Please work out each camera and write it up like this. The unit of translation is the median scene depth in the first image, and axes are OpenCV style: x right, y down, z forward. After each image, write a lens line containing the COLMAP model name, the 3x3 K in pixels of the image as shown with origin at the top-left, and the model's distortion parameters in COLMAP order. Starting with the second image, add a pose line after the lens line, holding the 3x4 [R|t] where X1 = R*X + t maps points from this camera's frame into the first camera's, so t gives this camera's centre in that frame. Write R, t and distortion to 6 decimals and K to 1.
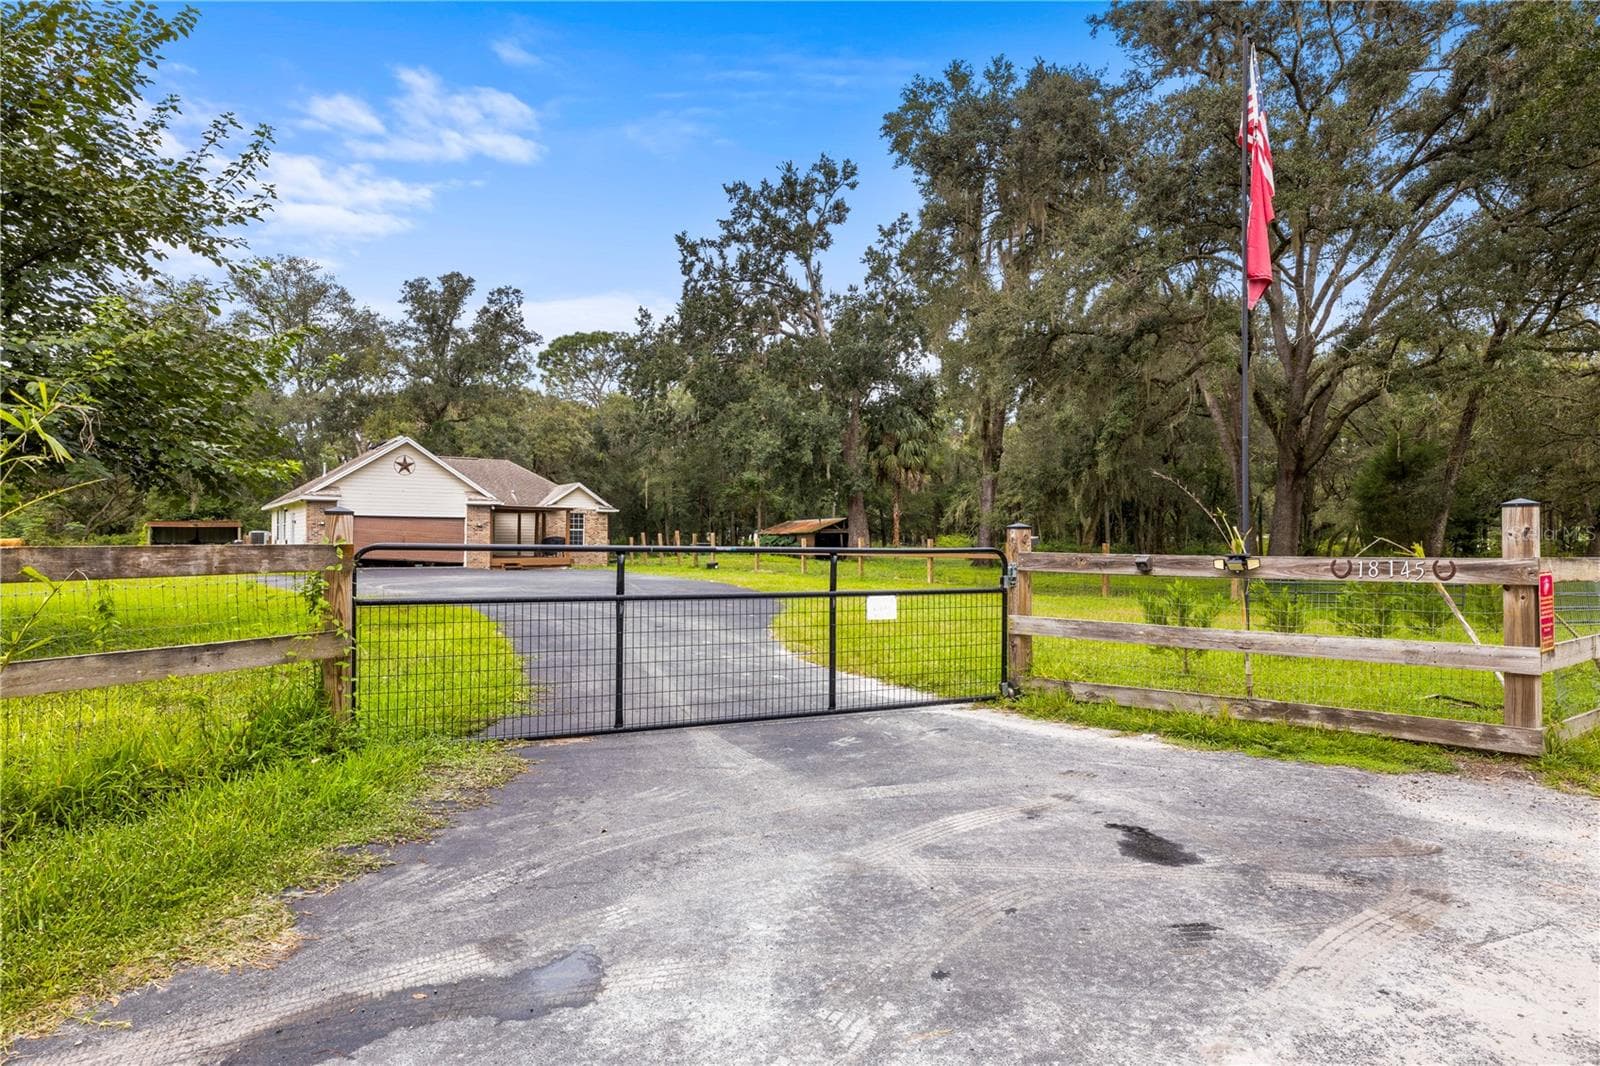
lens RADIAL K [[871.4, 0, 799.5], [0, 871.4, 526.8], [0, 0, 1]] dist [-0.001522, -0.000257]
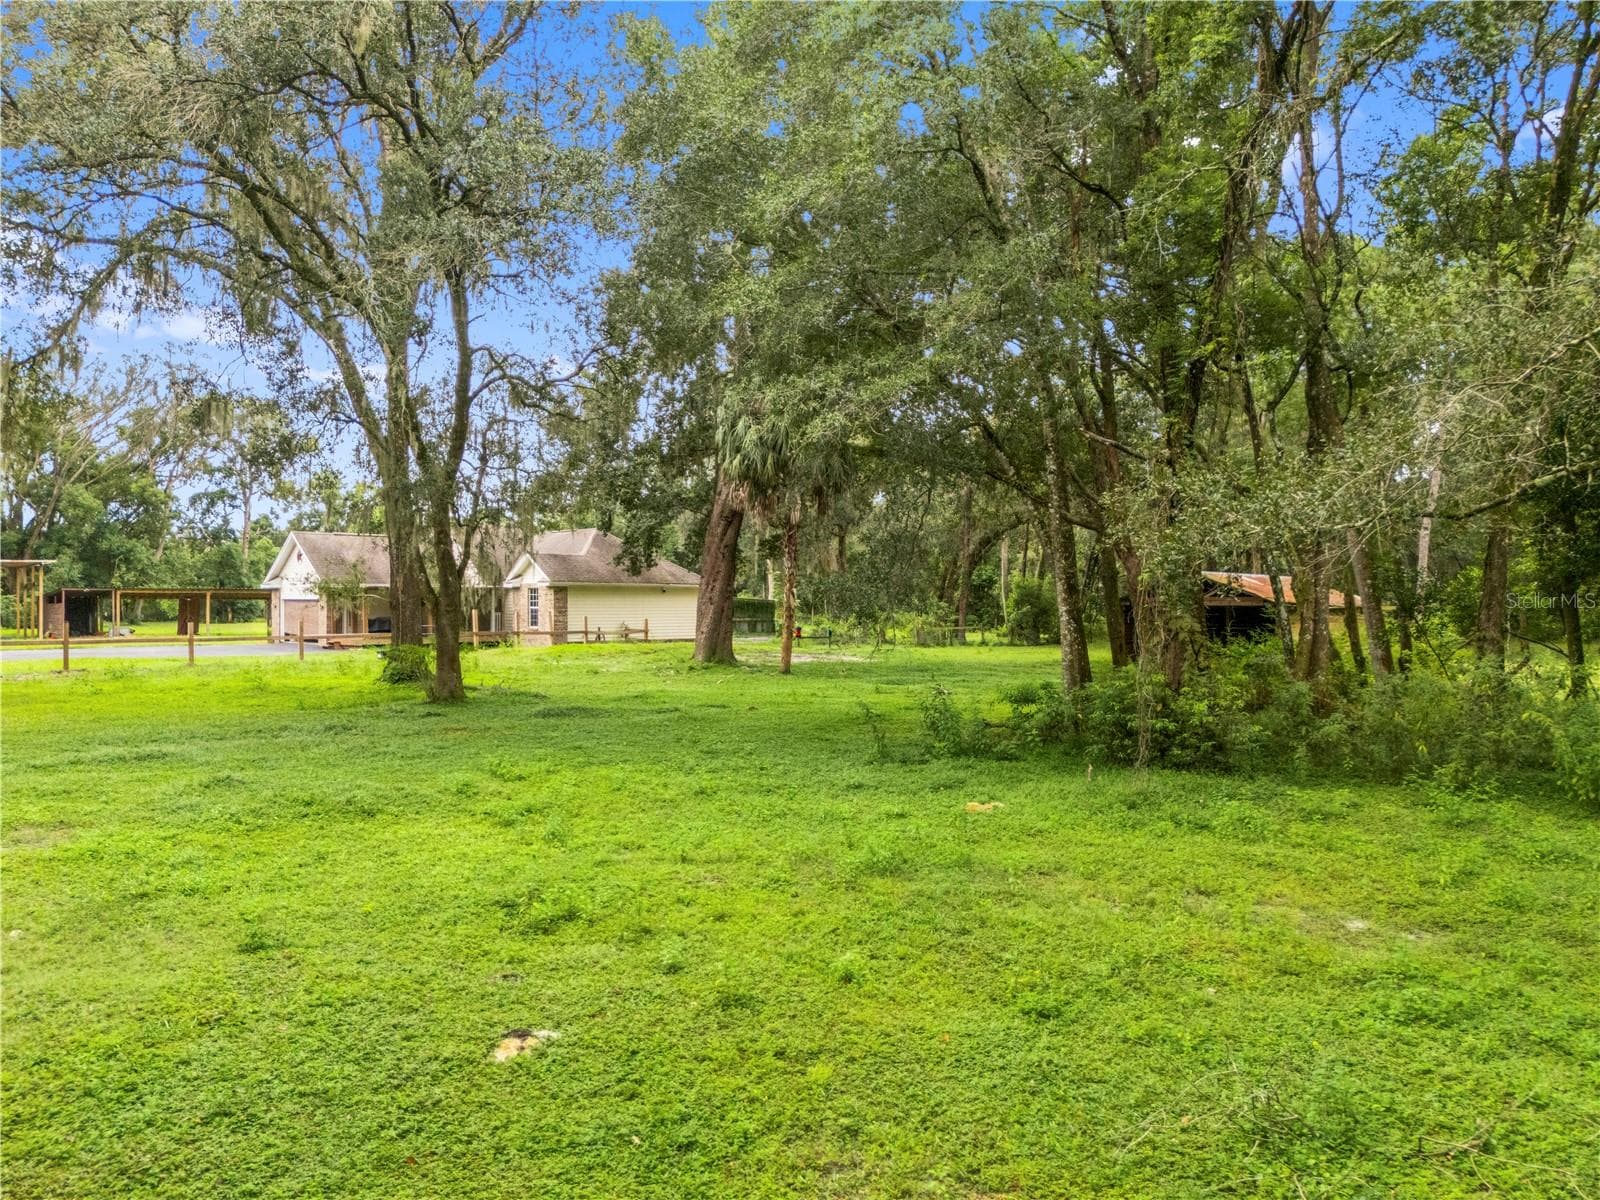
lens RADIAL K [[1174.0, 0, 799.5], [0, 1174.0, 606.2], [0, 0, 1]] dist [0.073498, -0.062925]
pose [[0.133010, -0.009648, -0.991068, 0.800058], [0.014211, 0.999868, -0.007827, 0.012984], [0.991013, -0.013043, 0.133130, 0.958044]]
